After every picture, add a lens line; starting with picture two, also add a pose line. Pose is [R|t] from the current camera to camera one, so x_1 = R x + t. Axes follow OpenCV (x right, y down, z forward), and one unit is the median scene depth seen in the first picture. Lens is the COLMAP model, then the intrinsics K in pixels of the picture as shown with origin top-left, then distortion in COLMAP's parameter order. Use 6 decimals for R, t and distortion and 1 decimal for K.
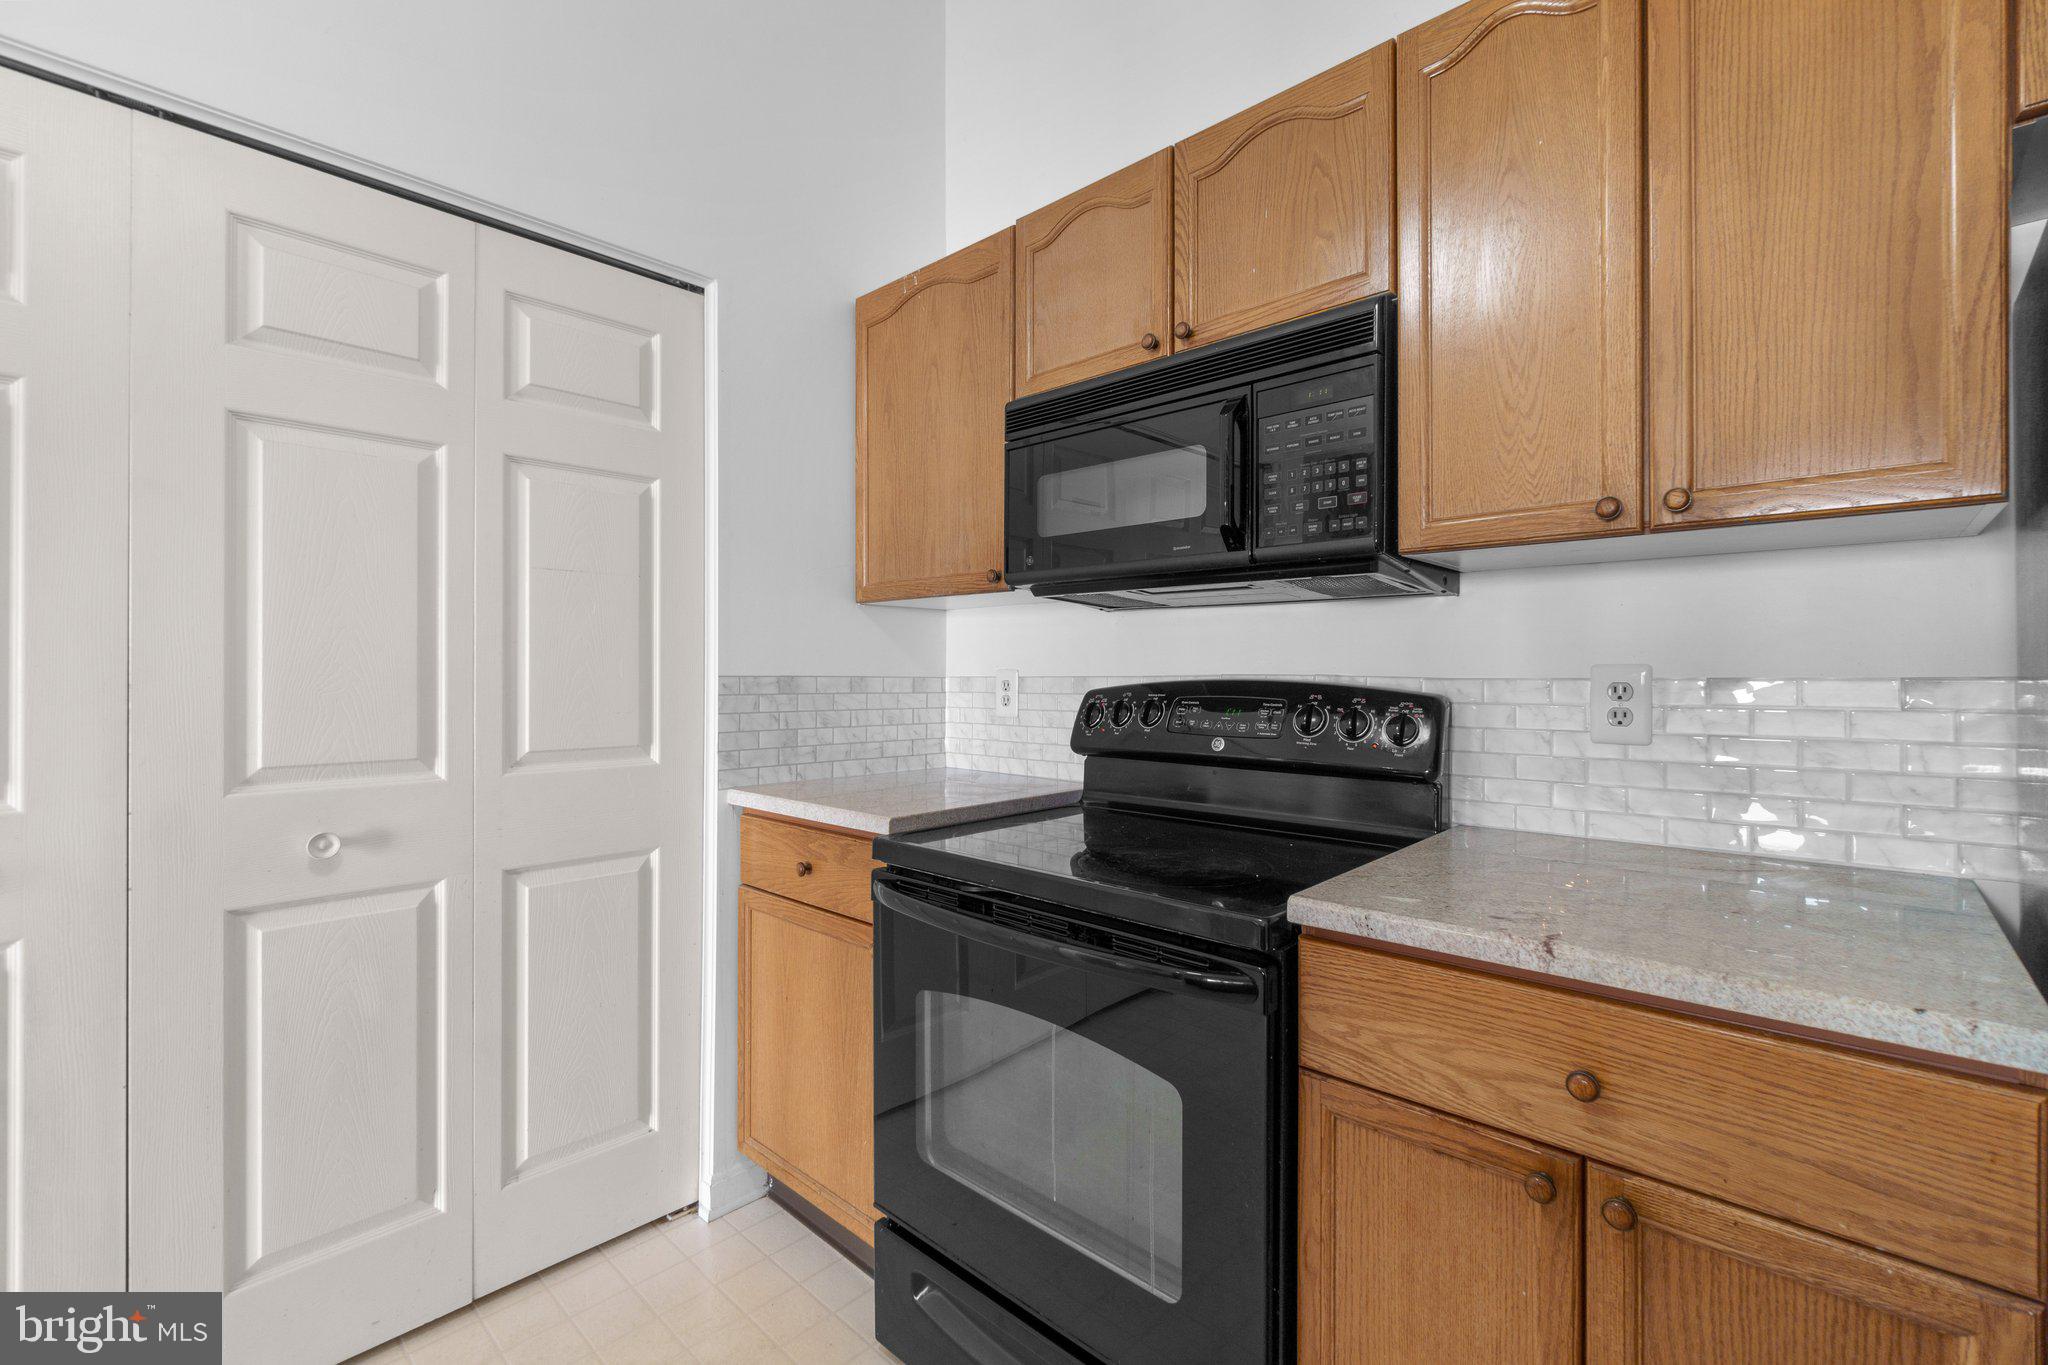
lens RADIAL K [[886.0, 0, 1025.3], [0, 886.0, 676.1], [0, 0, 1]] dist [-0.006275, 0.001762]
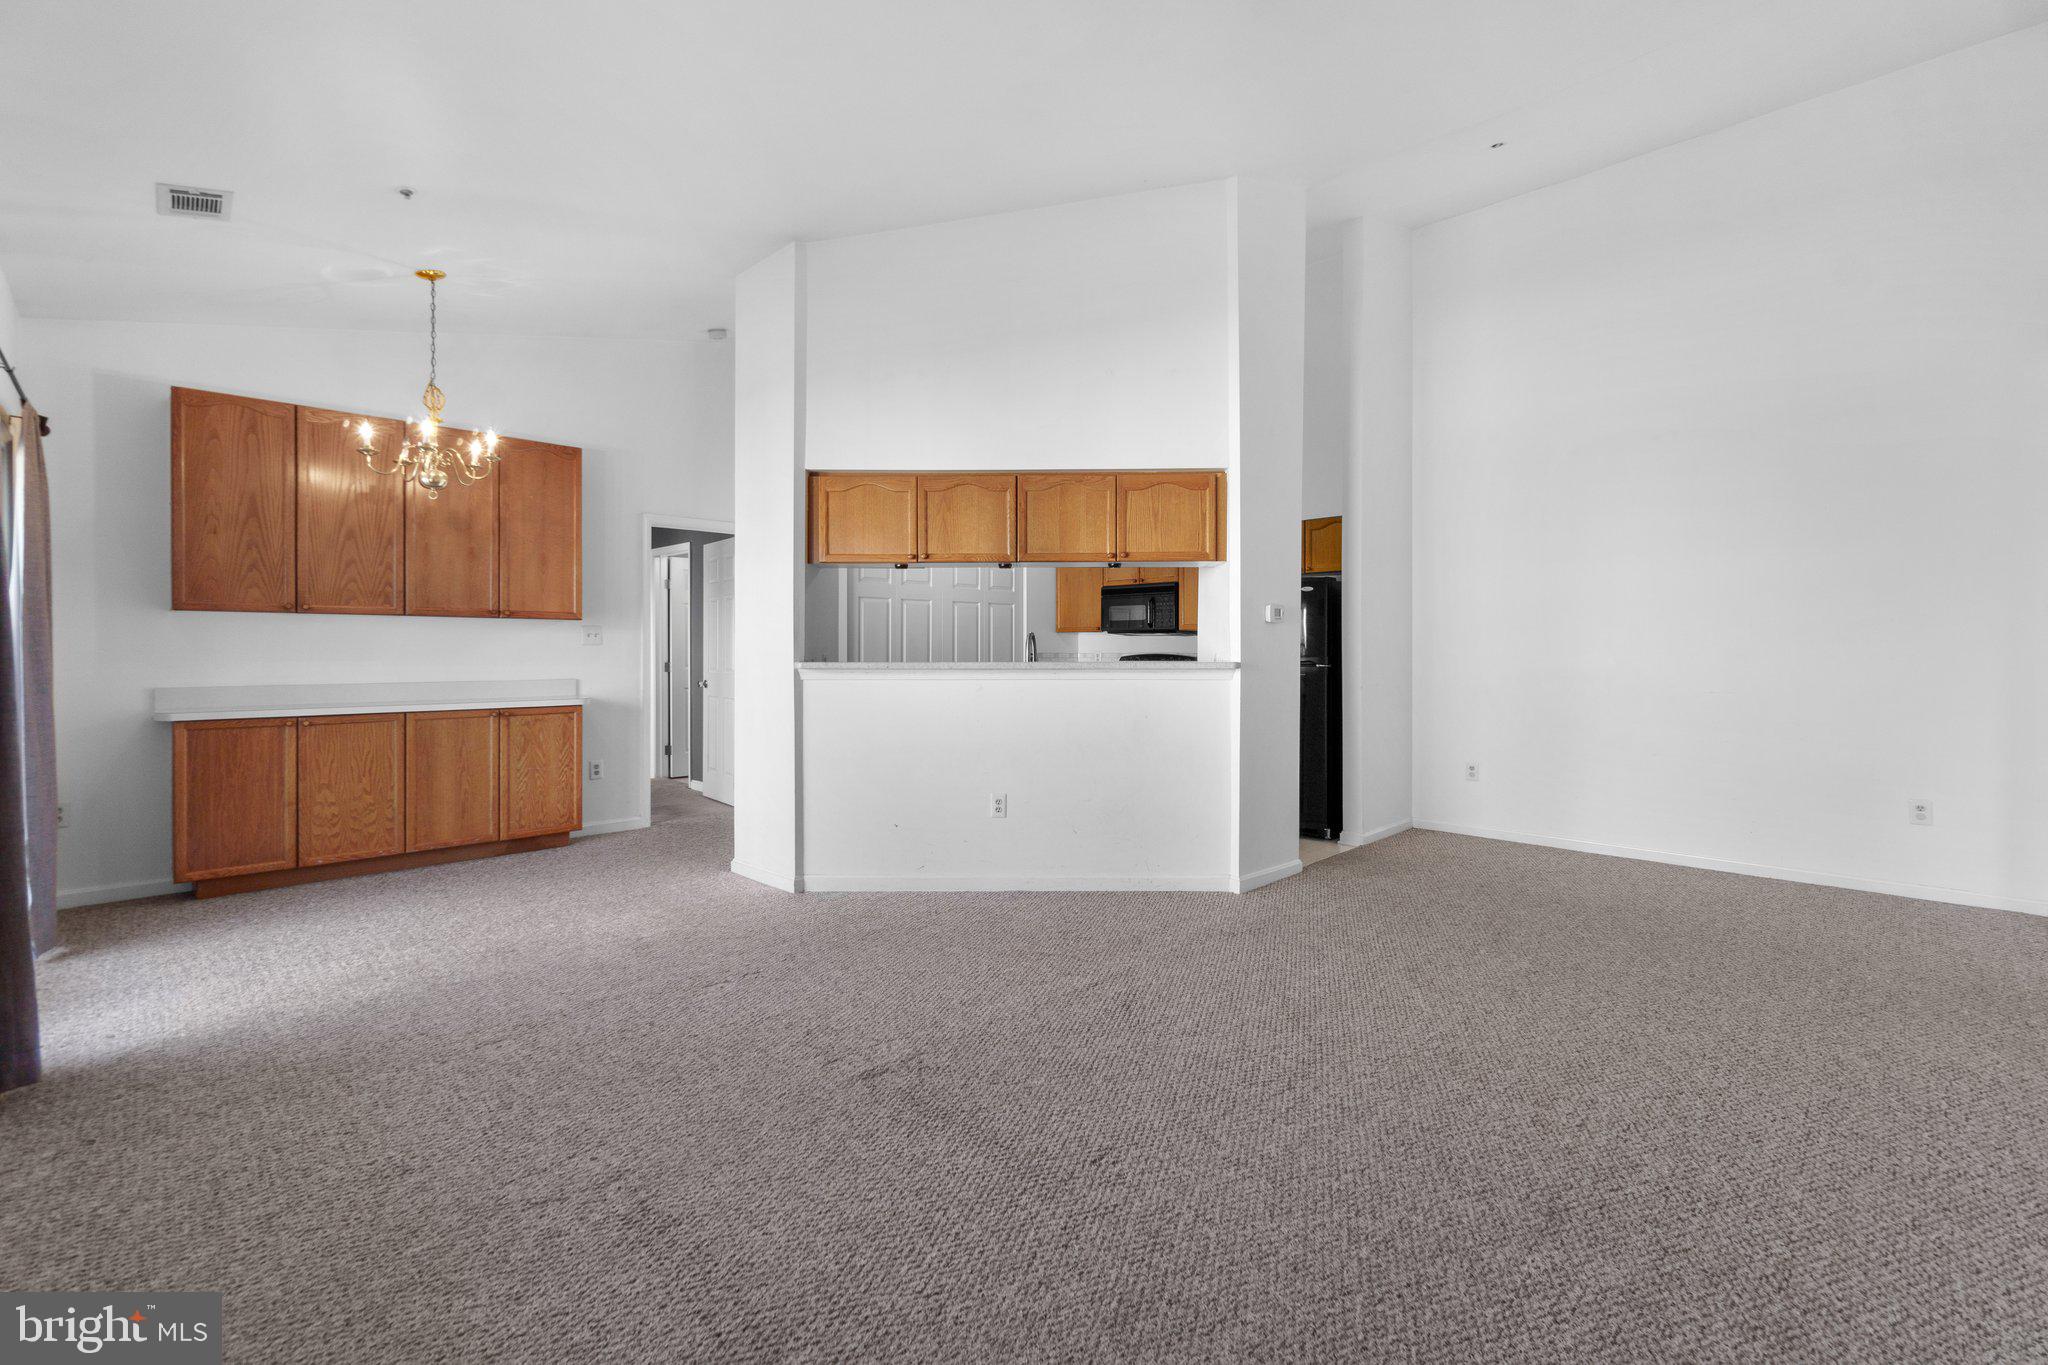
lens RADIAL K [[886.0, 0, 1015.0], [0, 886.0, 652.6], [0, 0, 1]] dist [-0.006275, 0.001762]
pose [[0.999727, -0.000144, -0.023370, -0.375230], [0.000232, 0.999993, 0.003745, -0.015772], [0.023369, -0.003749, 0.999720, -3.619865]]
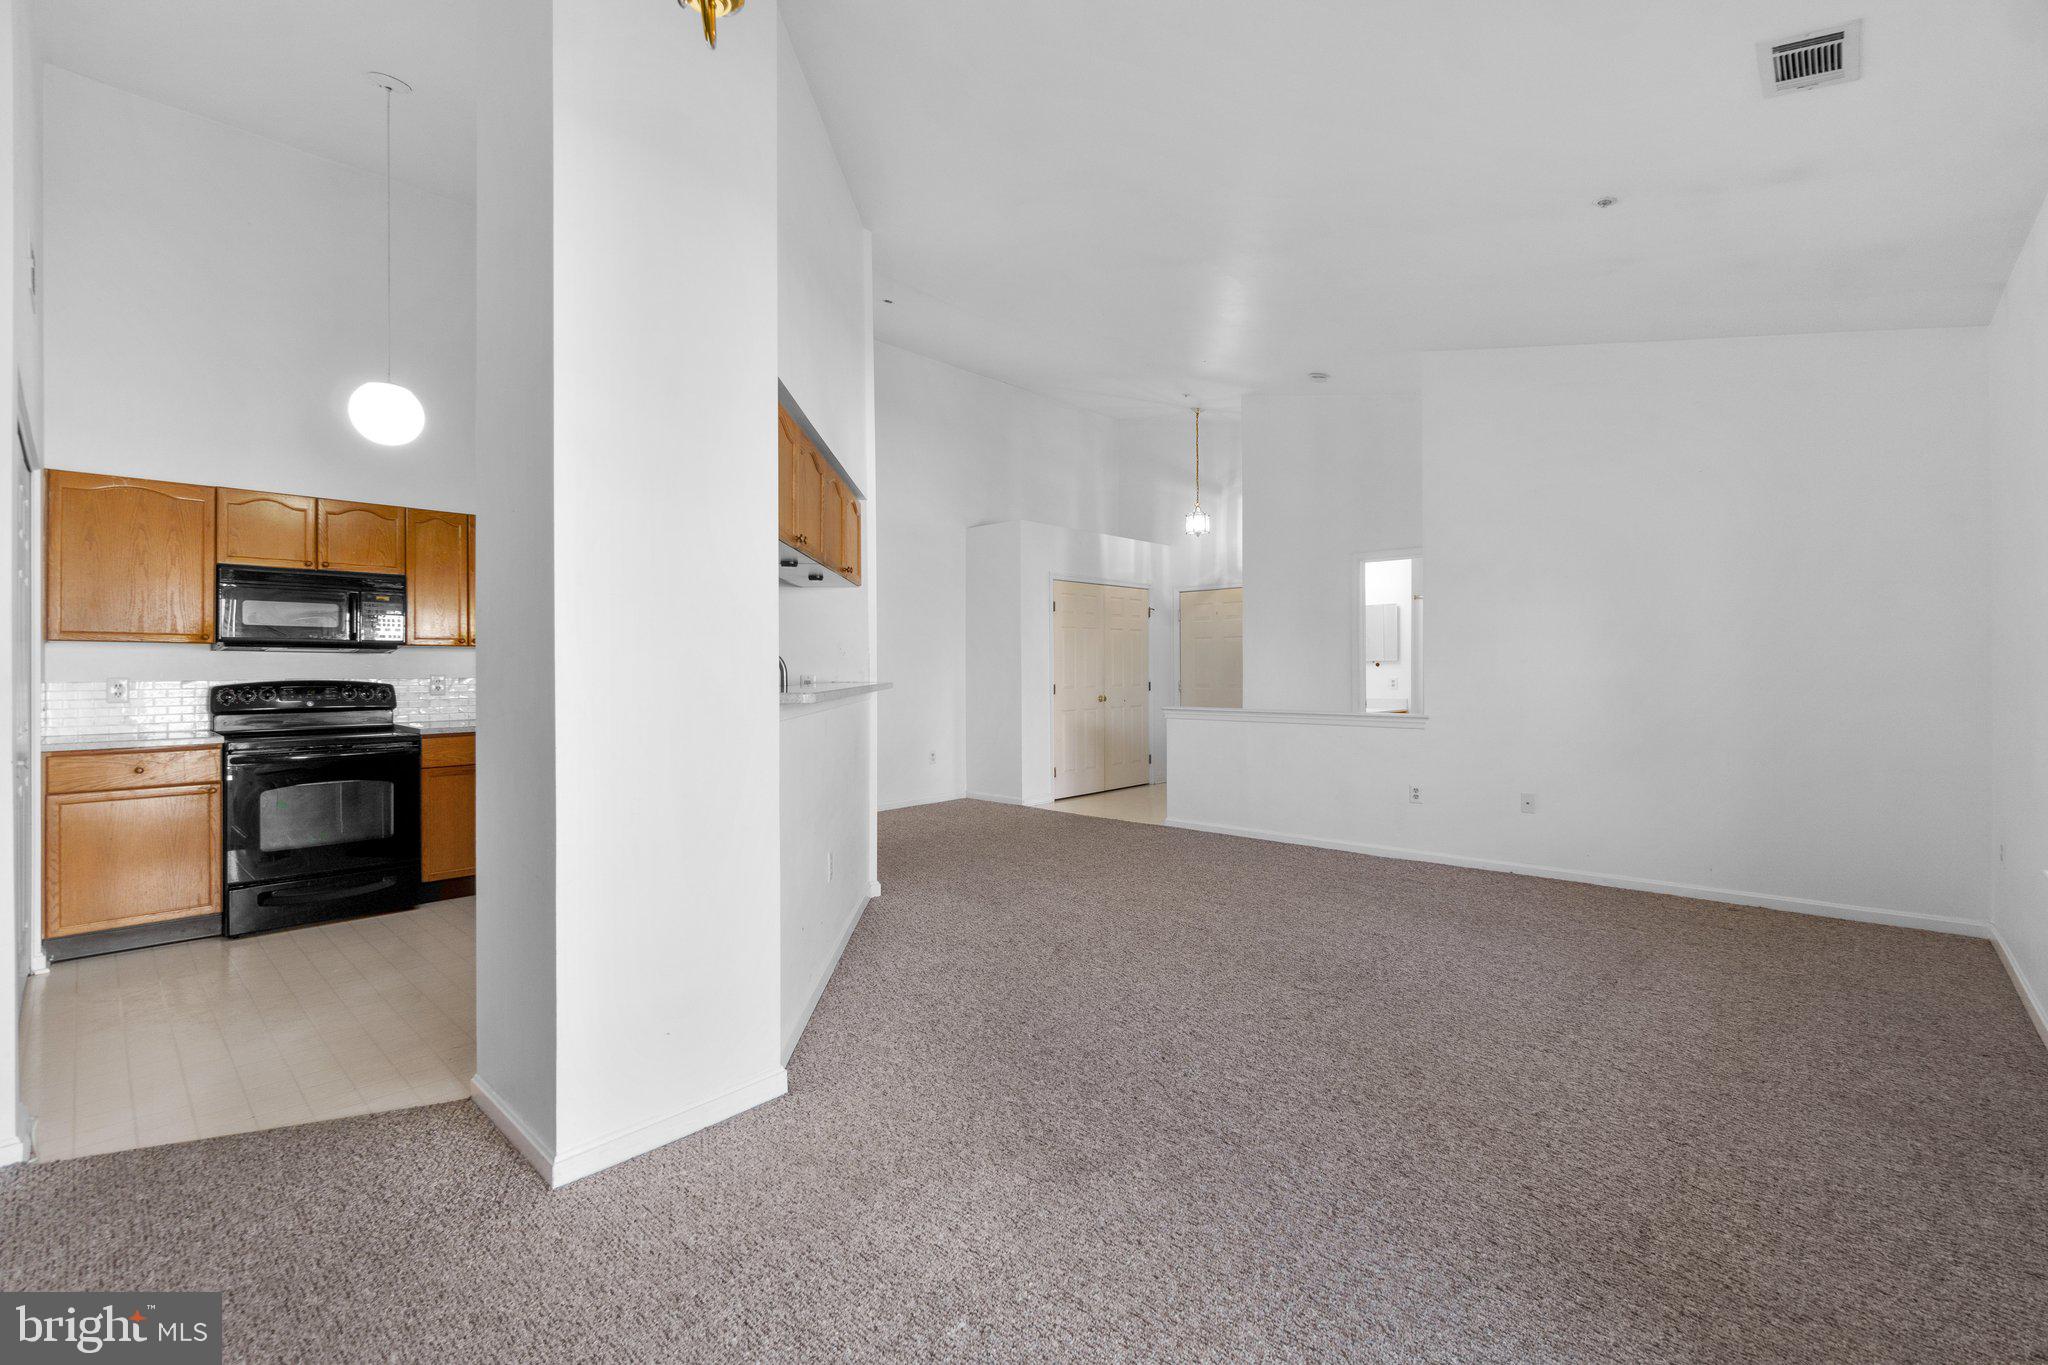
lens RADIAL K [[886.0, 0, 1015.9], [0, 886.0, 677.1], [0, 0, 1]] dist [-0.006275, 0.001762]
pose [[-0.014757, -0.007960, 0.999859, -2.748519], [0.006811, 0.999944, 0.008061, -0.014632], [-0.999868, 0.006929, -0.014702, -1.248946]]
